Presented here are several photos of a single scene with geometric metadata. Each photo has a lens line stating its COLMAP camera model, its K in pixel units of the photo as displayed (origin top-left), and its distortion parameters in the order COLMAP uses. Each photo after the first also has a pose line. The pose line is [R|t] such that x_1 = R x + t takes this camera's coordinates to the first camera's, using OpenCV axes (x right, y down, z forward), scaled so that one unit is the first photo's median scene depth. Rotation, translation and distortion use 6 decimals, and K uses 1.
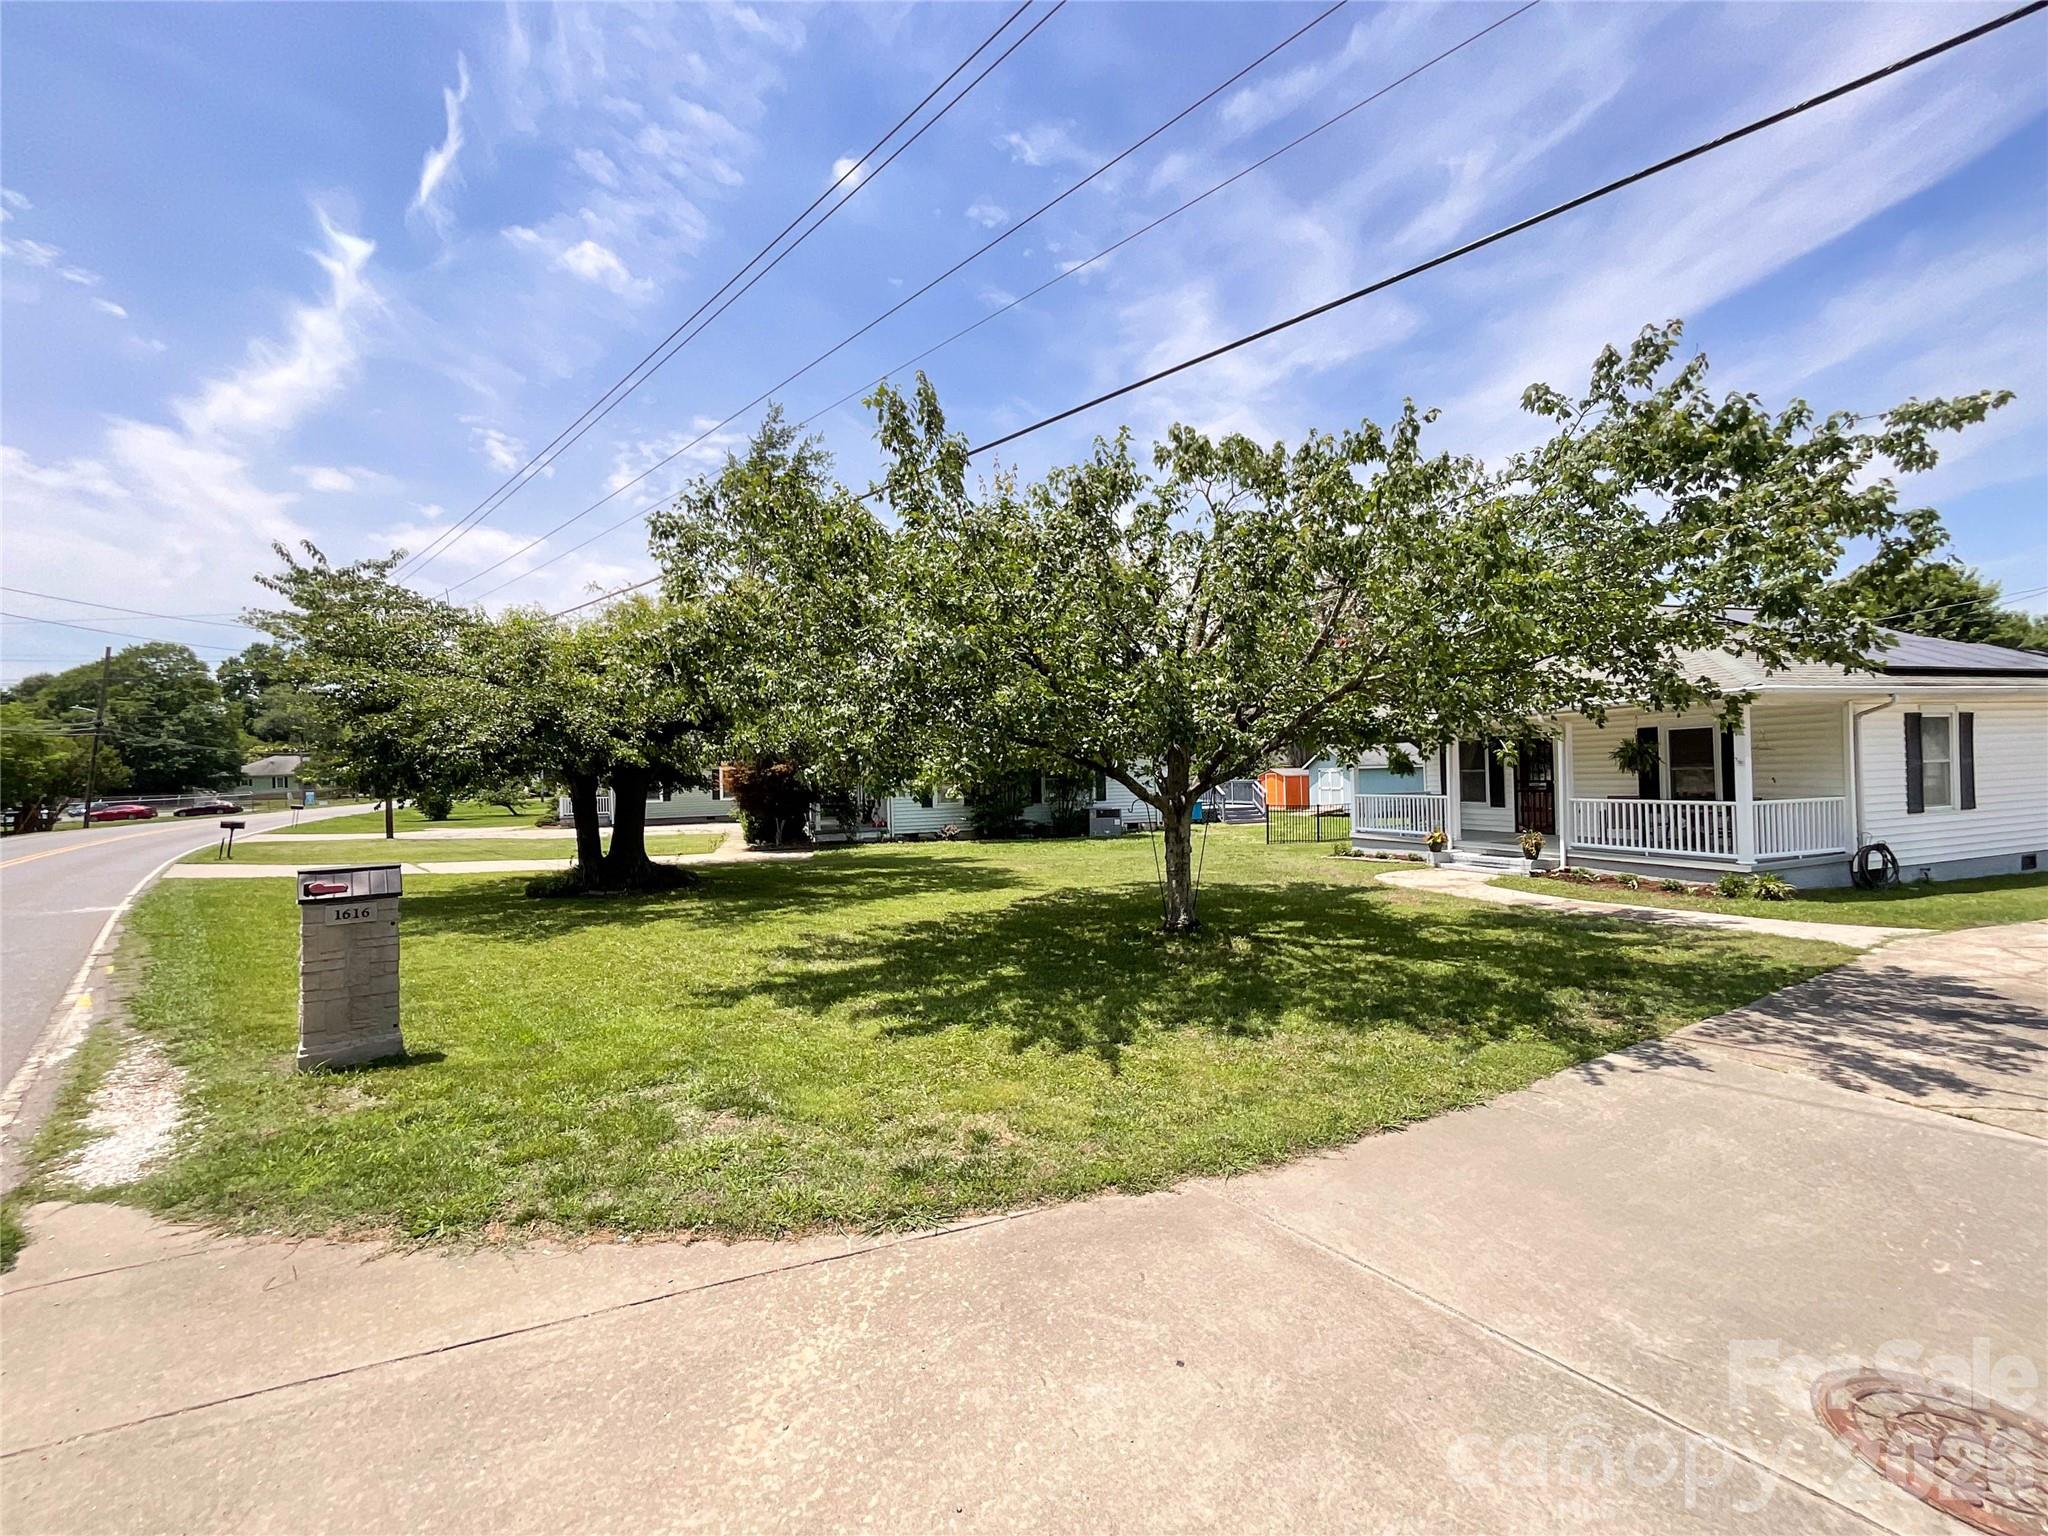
lens RADIAL K [[804.9, 0, 1024.0], [0, 804.9, 768.0], [0, 0, 1]] dist [-0.000675, -0.000175]
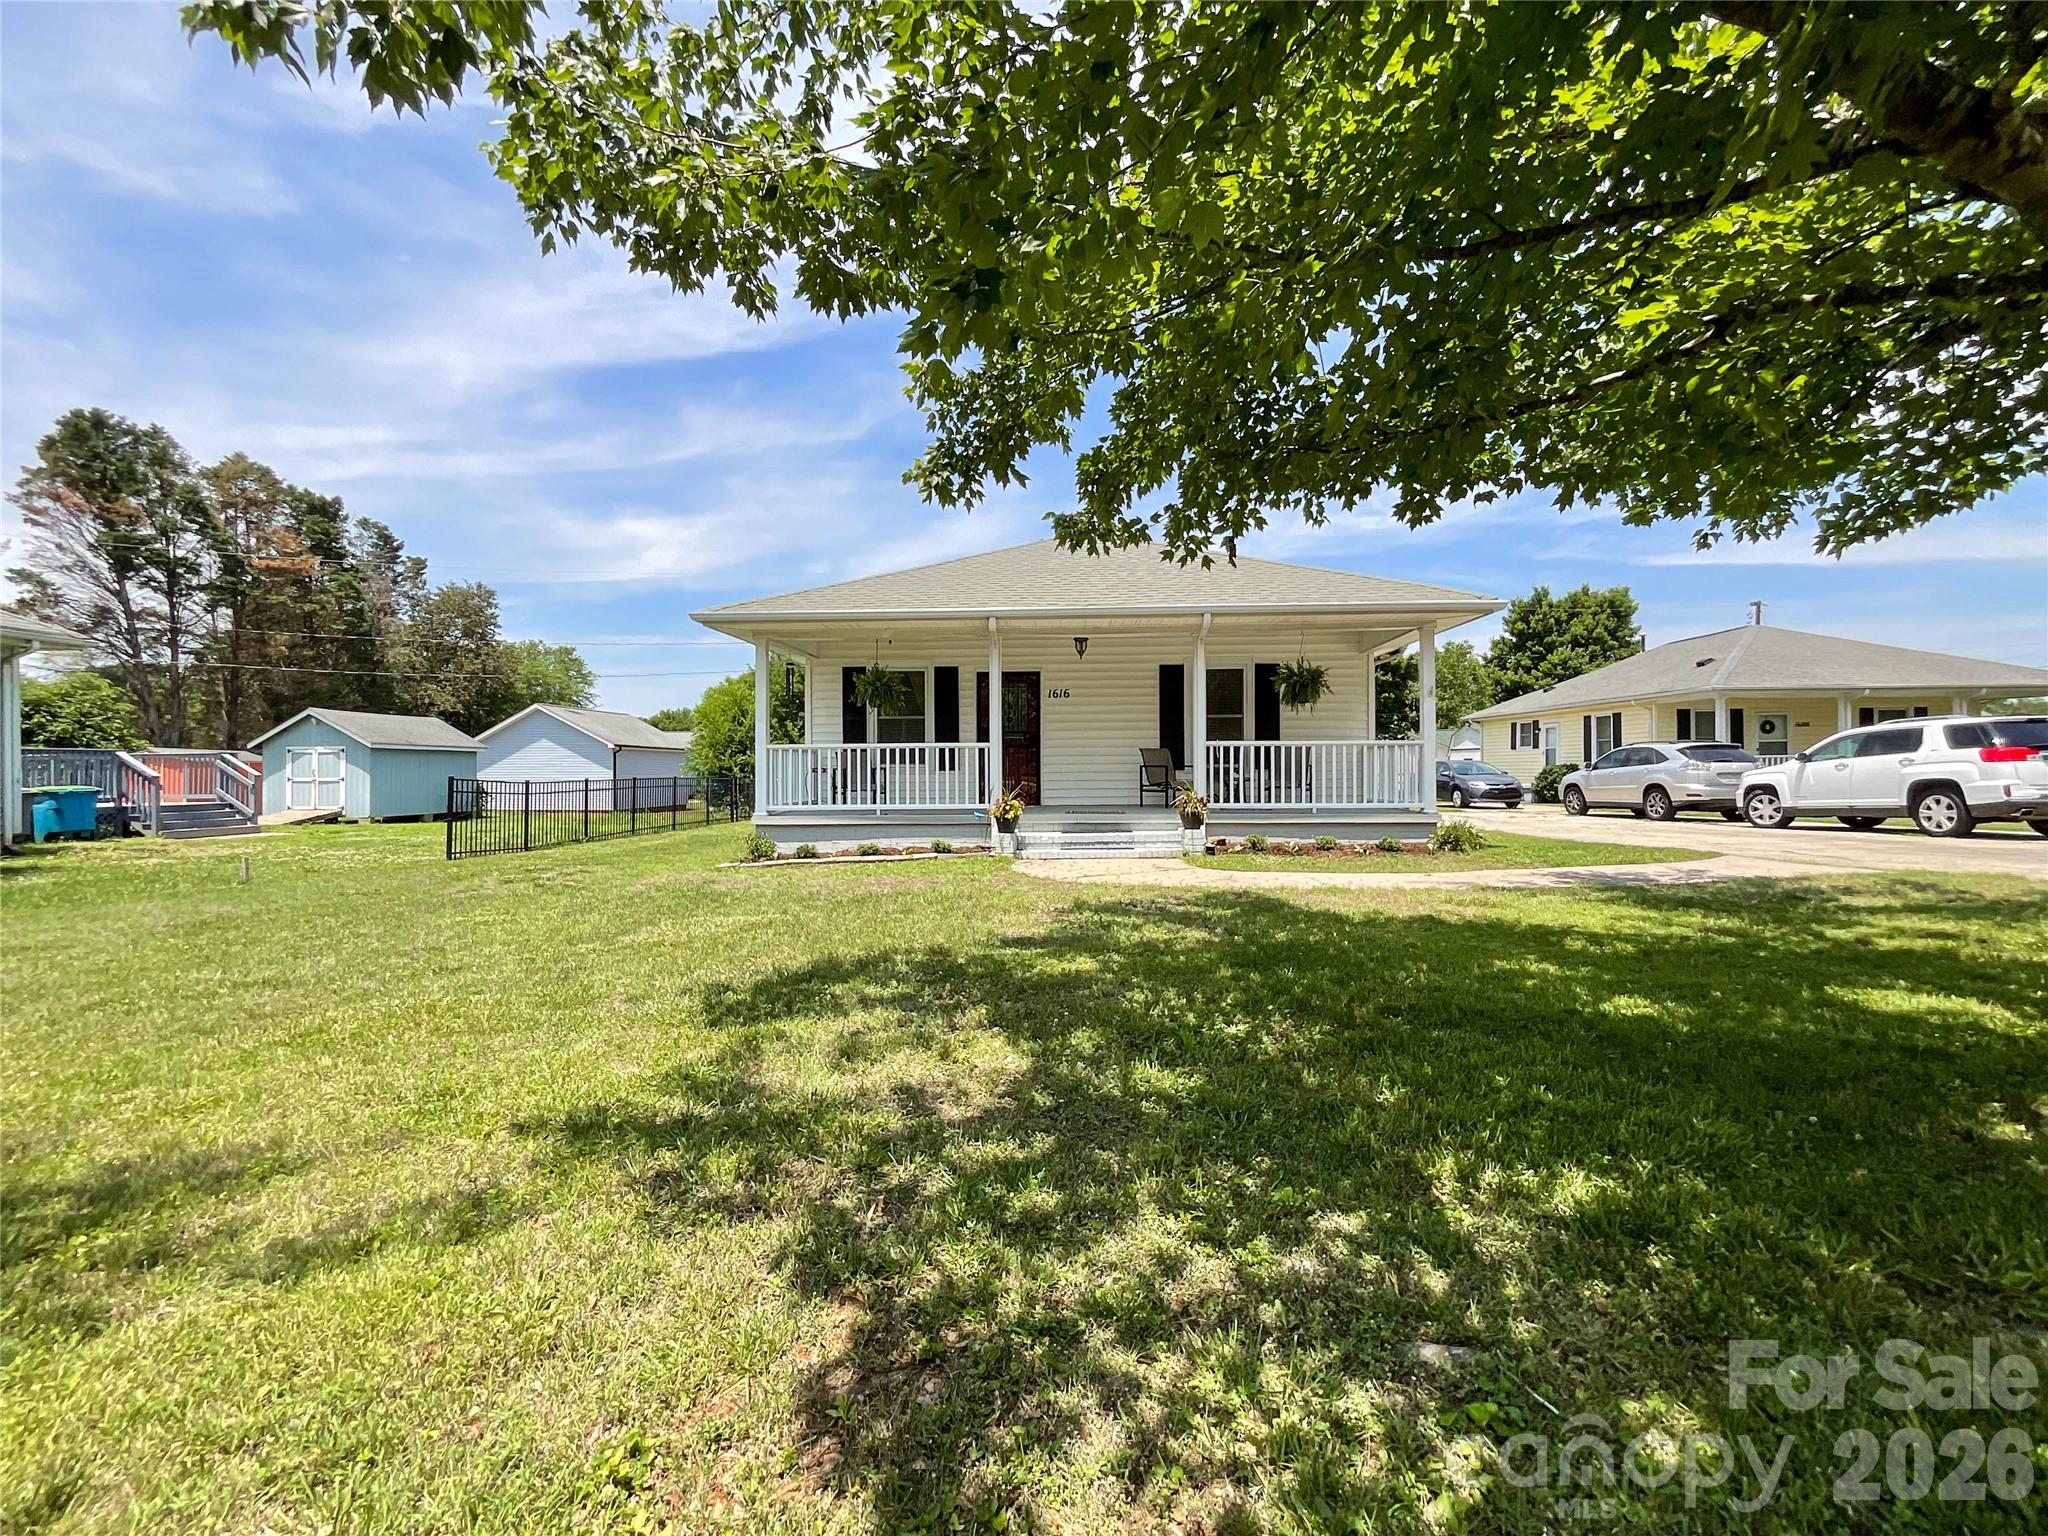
lens RADIAL K [[822.3, 0, 1024.0], [0, 822.3, 768.0], [0, 0, 1]] dist [-0.000282, -0.000011]
pose [[0.352097, 0.026980, 0.935574, -0.023604], [-0.016077, 0.999611, -0.022777, 0.085005], [-0.935825, -0.007022, 0.352394, 0.934955]]
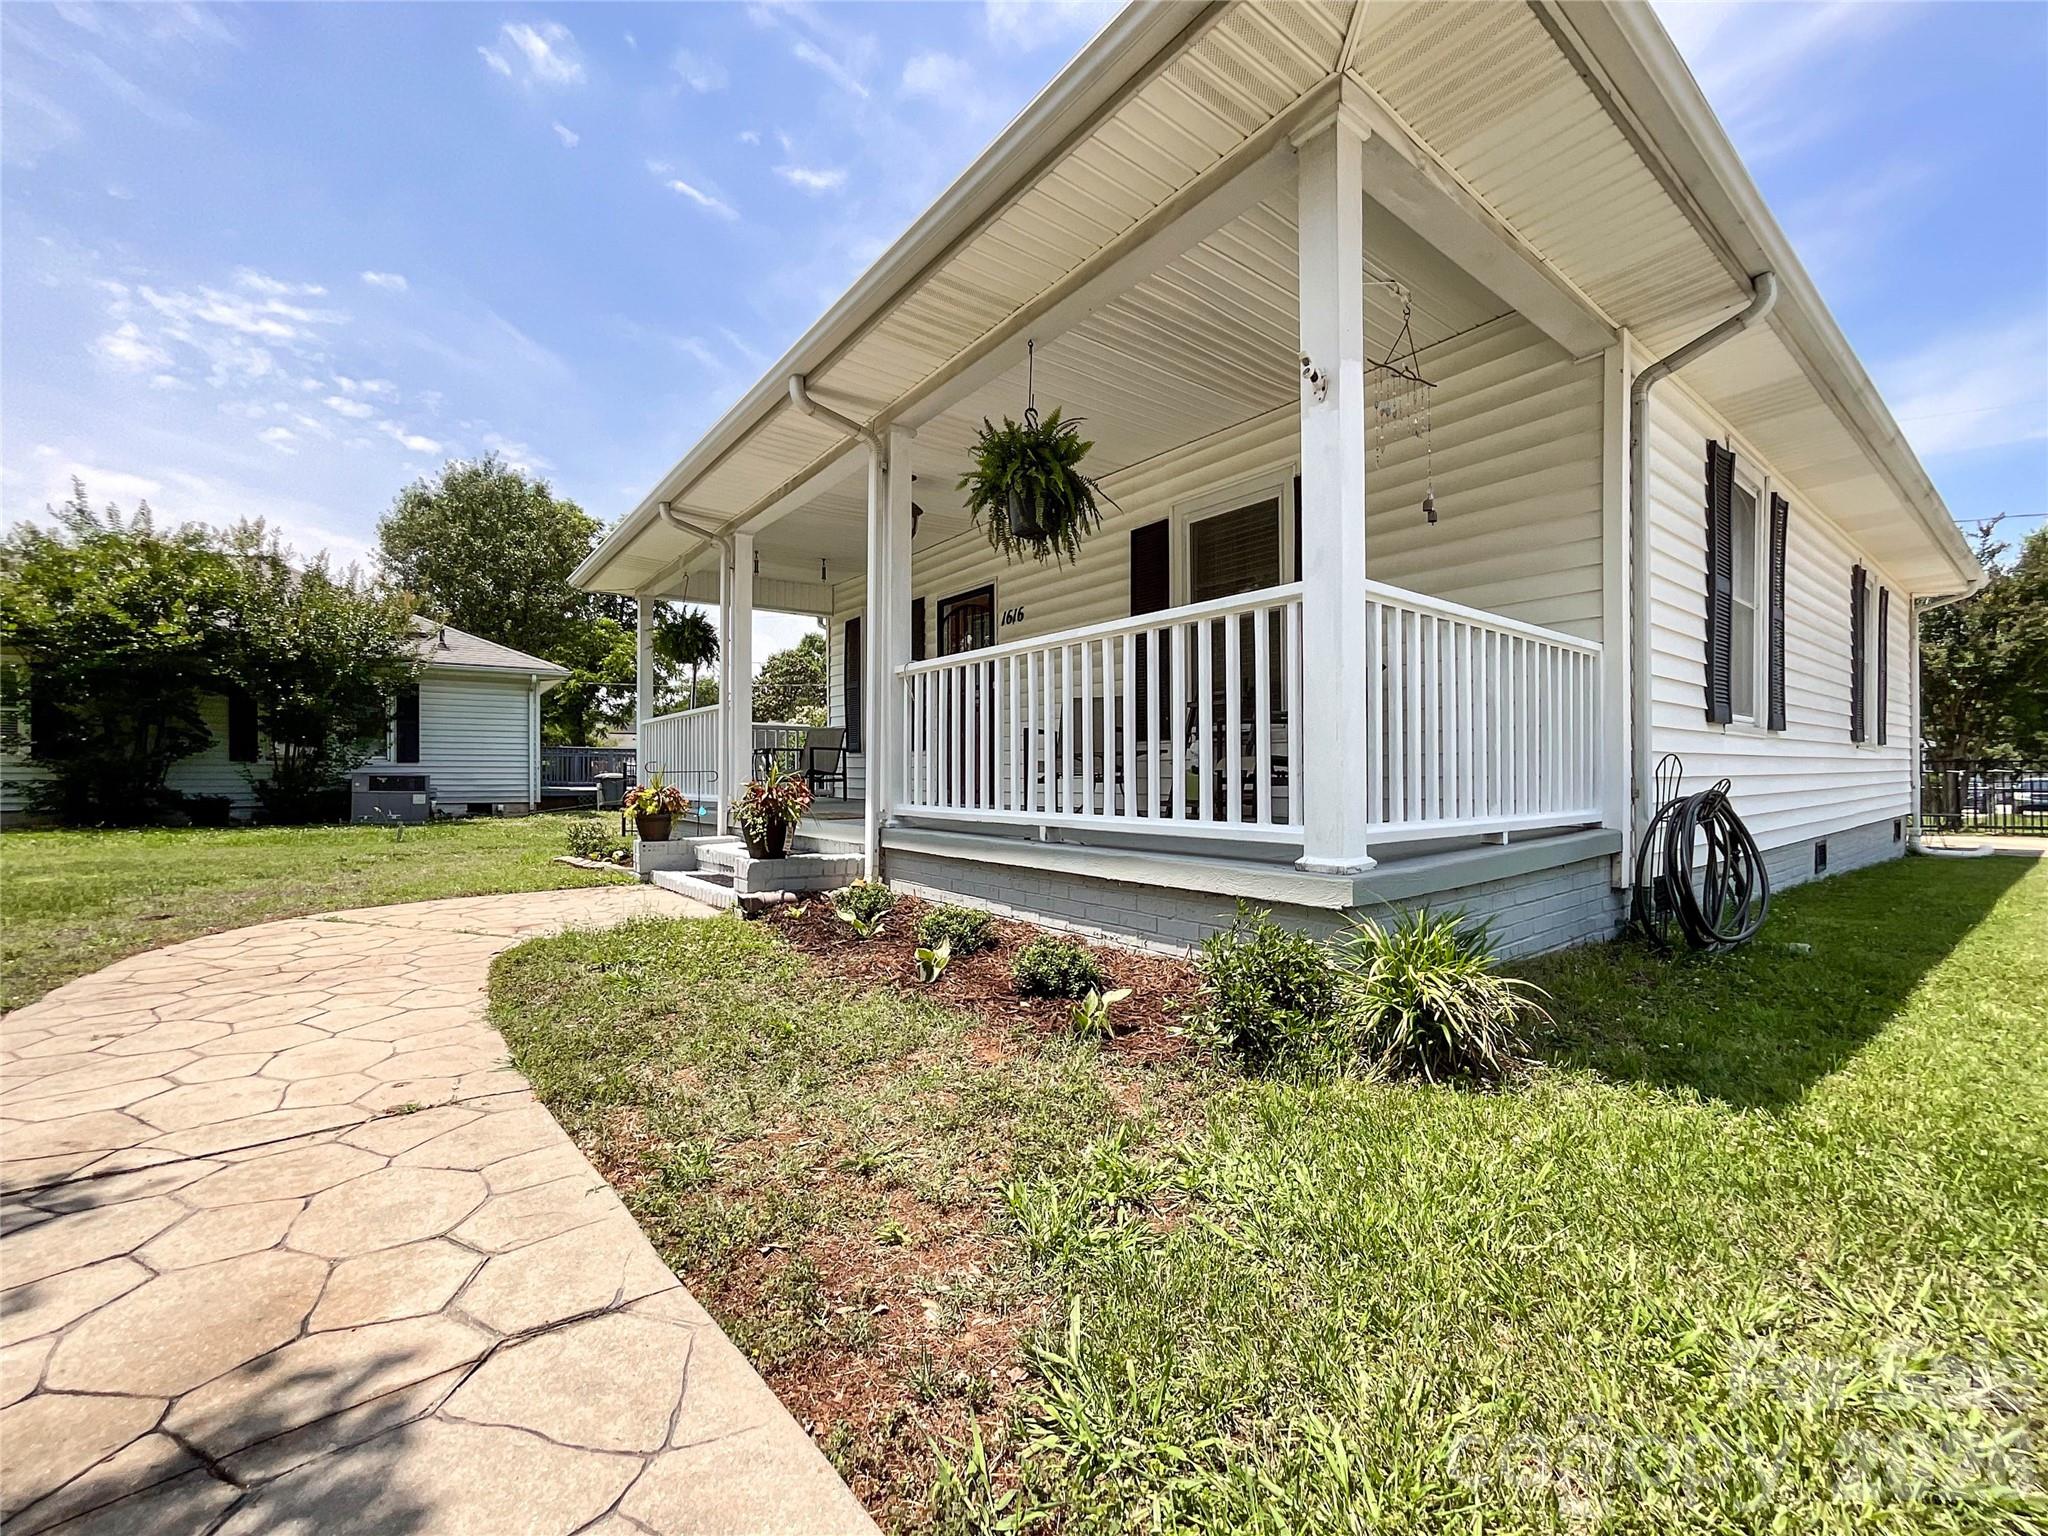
lens RADIAL K [[837.5, 0, 1063.7], [0, 837.5, 769.4], [0, 0, 1]] dist [-0.003424, -0.000704]
pose [[0.928824, 0.023556, 0.369773, 0.643884], [-0.024192, 0.999703, -0.002919, 0.082346], [-0.369731, -0.006235, 0.929118, 0.706814]]
